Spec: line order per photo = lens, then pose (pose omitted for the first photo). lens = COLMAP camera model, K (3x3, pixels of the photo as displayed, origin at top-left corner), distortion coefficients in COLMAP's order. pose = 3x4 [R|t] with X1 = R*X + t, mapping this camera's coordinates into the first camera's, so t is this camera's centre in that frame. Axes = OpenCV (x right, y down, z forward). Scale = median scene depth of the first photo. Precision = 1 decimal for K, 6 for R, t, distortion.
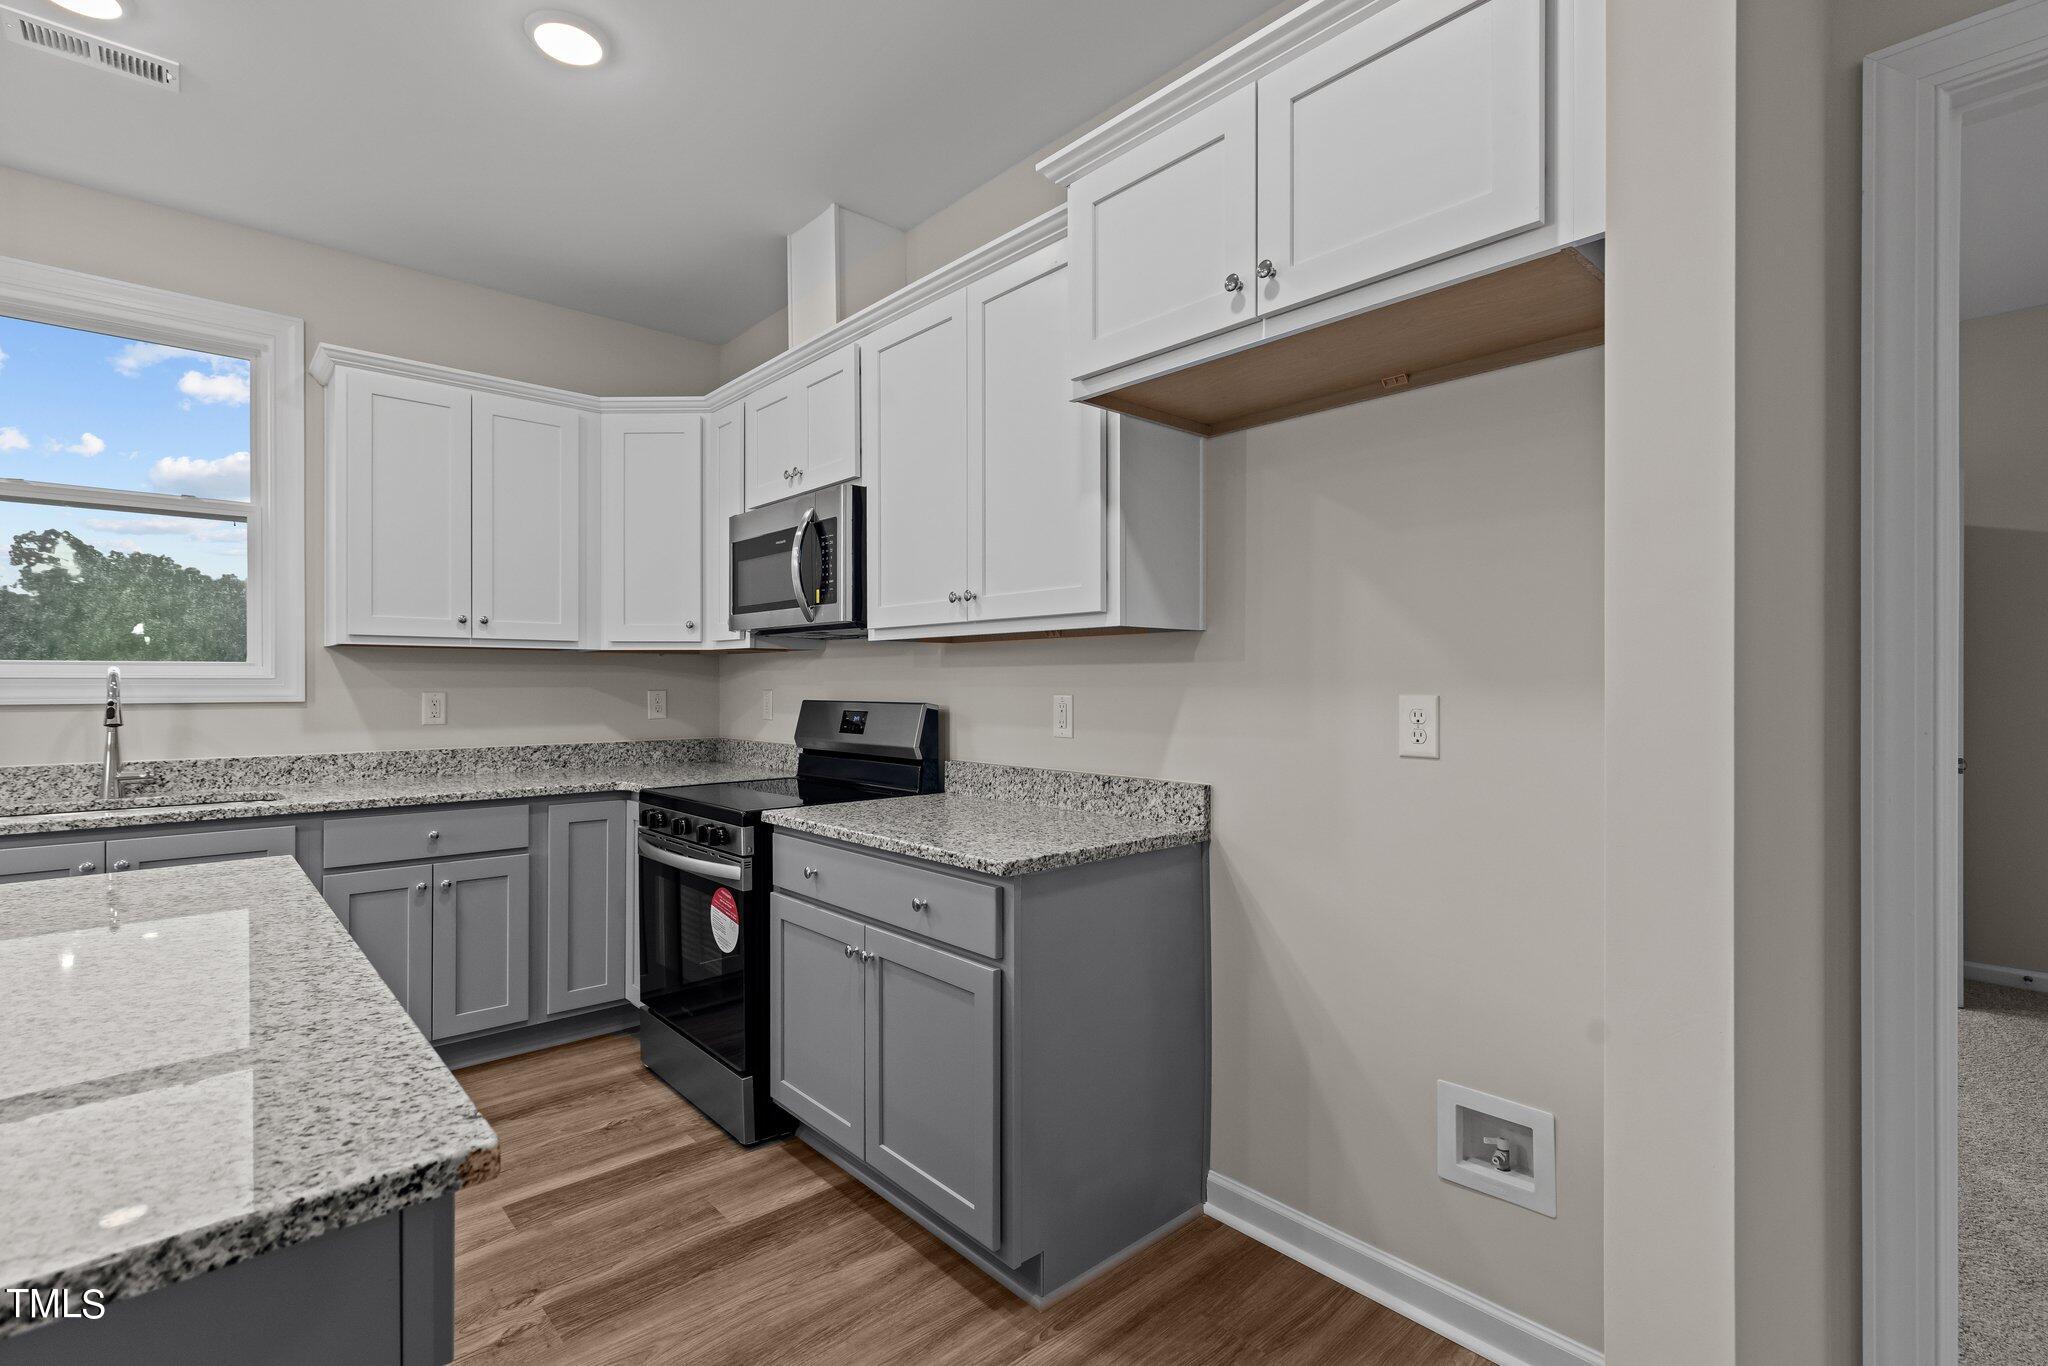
lens RADIAL K [[920.9, 0, 1011.0], [0, 920.9, 690.2], [0, 0, 1]] dist [0.006853, -0.000353]
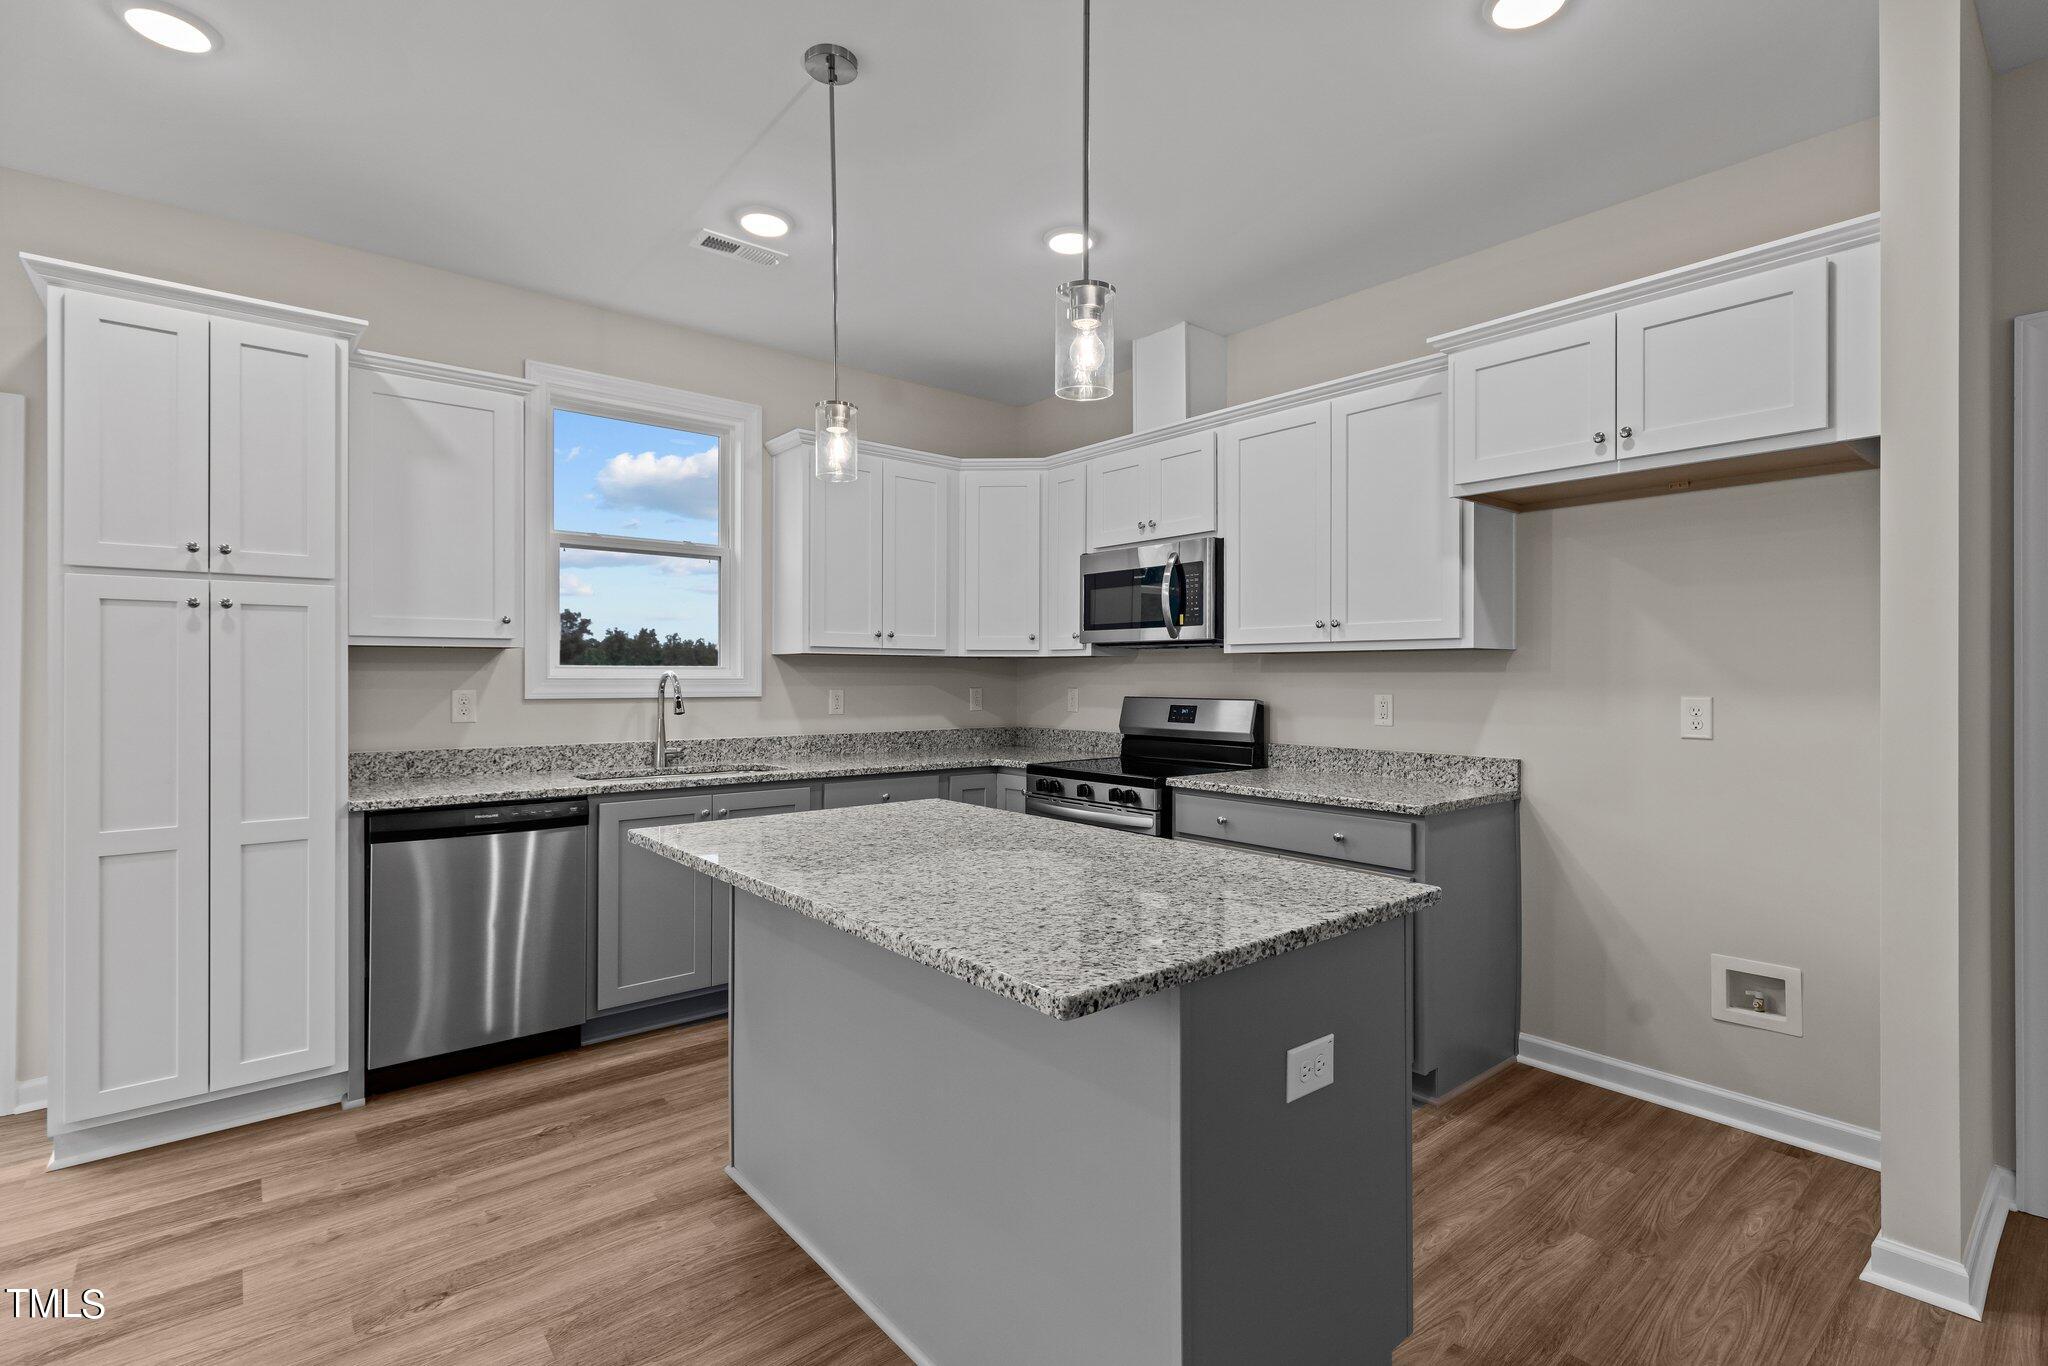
lens RADIAL K [[920.9, 0, 1036.5], [0, 920.9, 677.7], [0, 0, 1]] dist [0.006853, -0.000353]
pose [[0.999653, 0.003221, -0.026138, -0.439684], [-0.003389, 0.999974, -0.006393, -0.009481], [0.026116, 0.006479, 0.999638, -0.392326]]
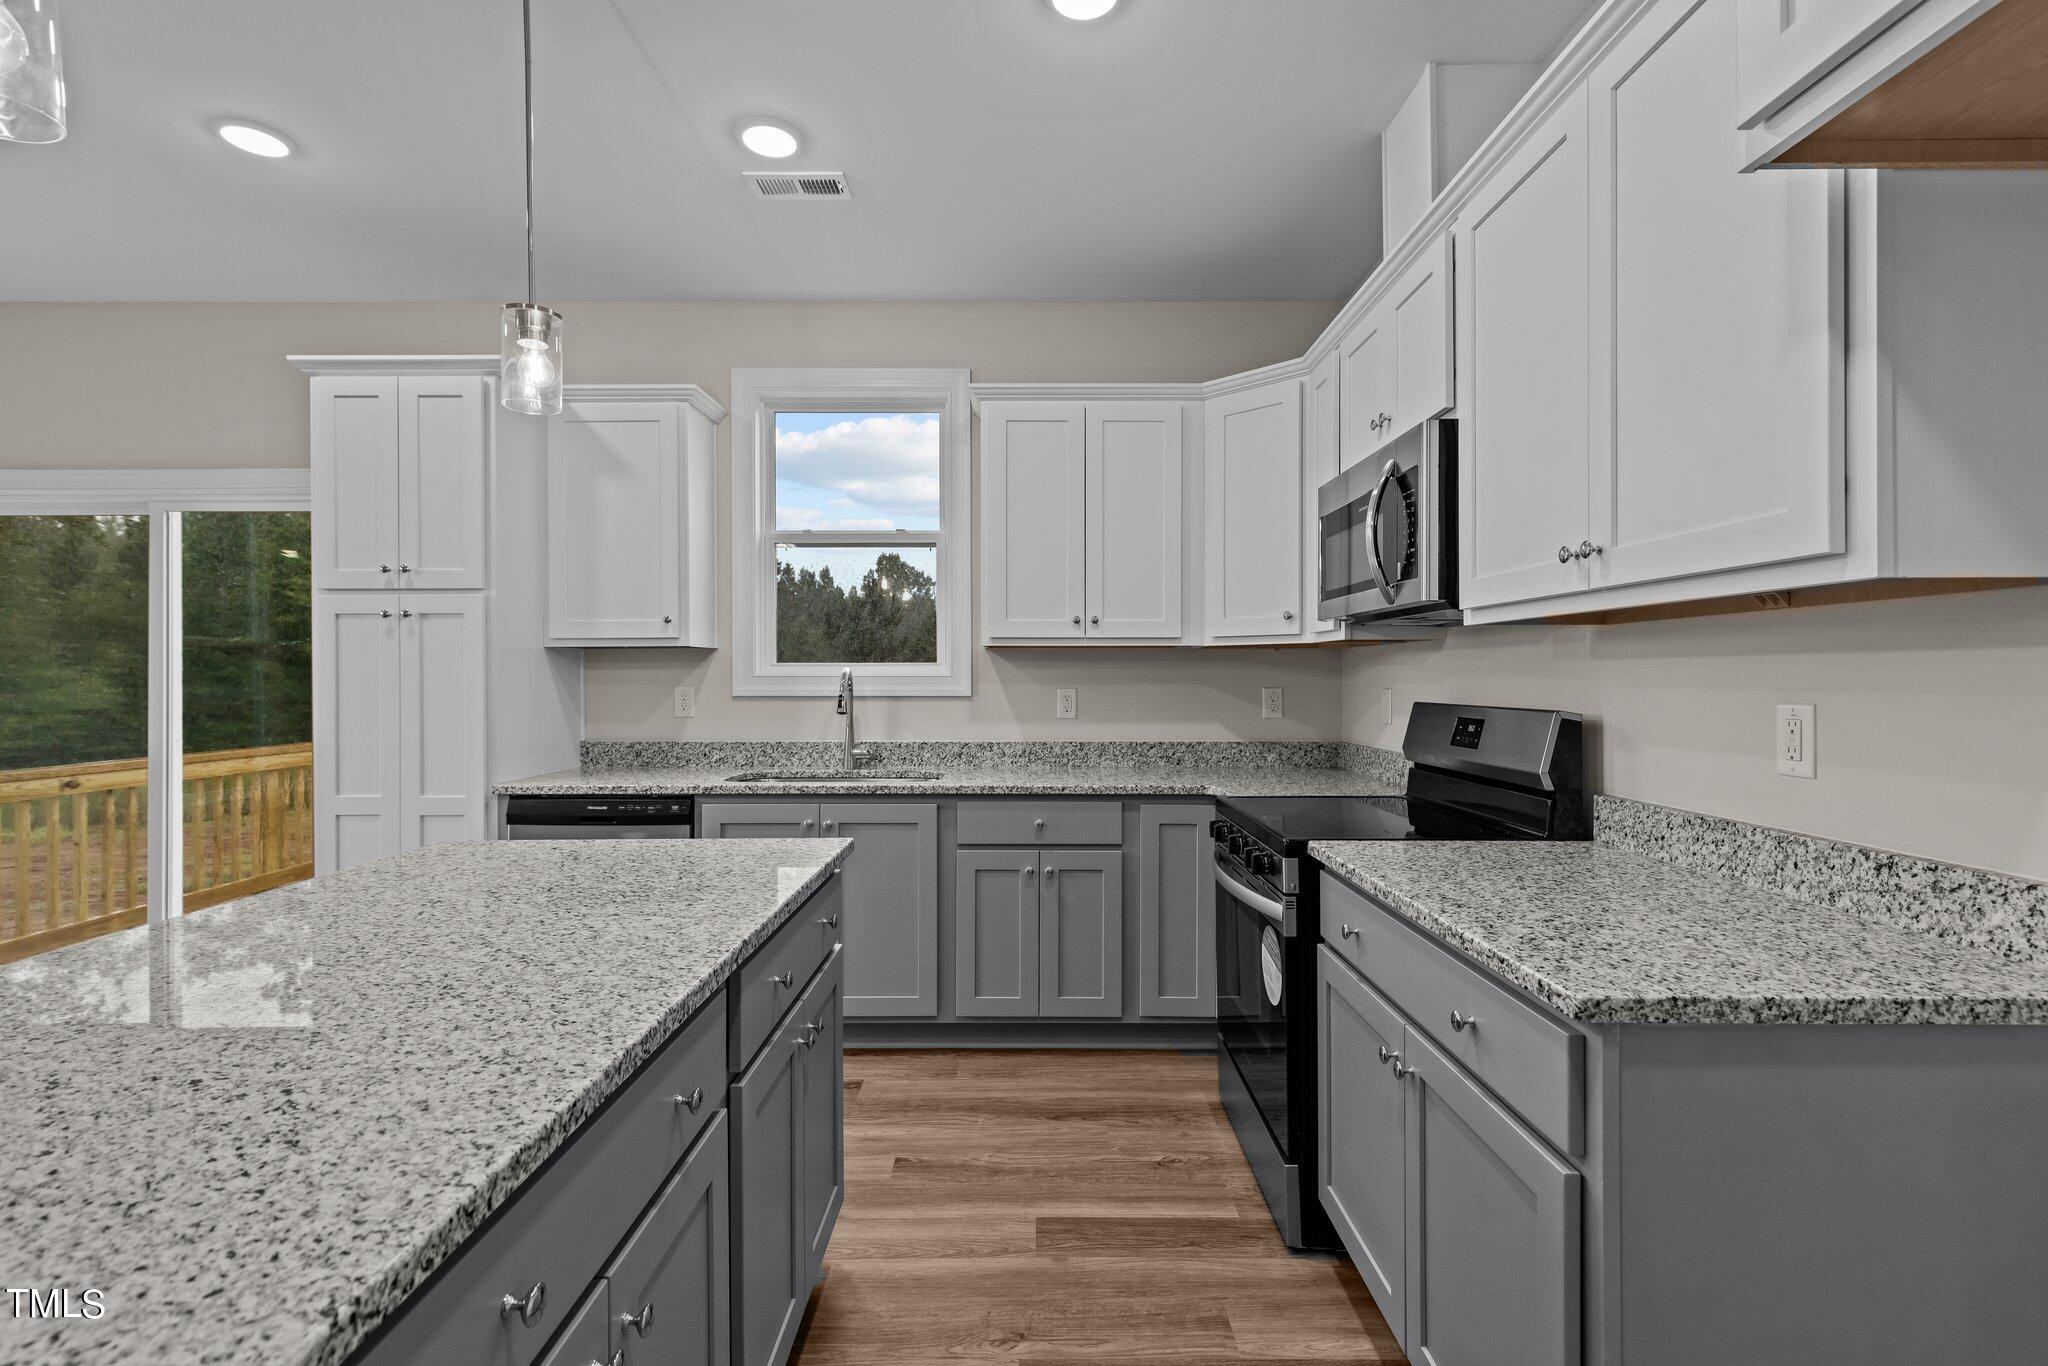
lens RADIAL K [[920.9, 0, 1041.2], [0, 920.9, 679.5], [0, 0, 1]] dist [0.006853, -0.000353]
pose [[0.750850, 0.001483, -0.660471, 0.089349], [-0.004190, 0.999988, -0.002517, -0.007664], [0.660459, 0.004658, 0.750848, 0.243182]]
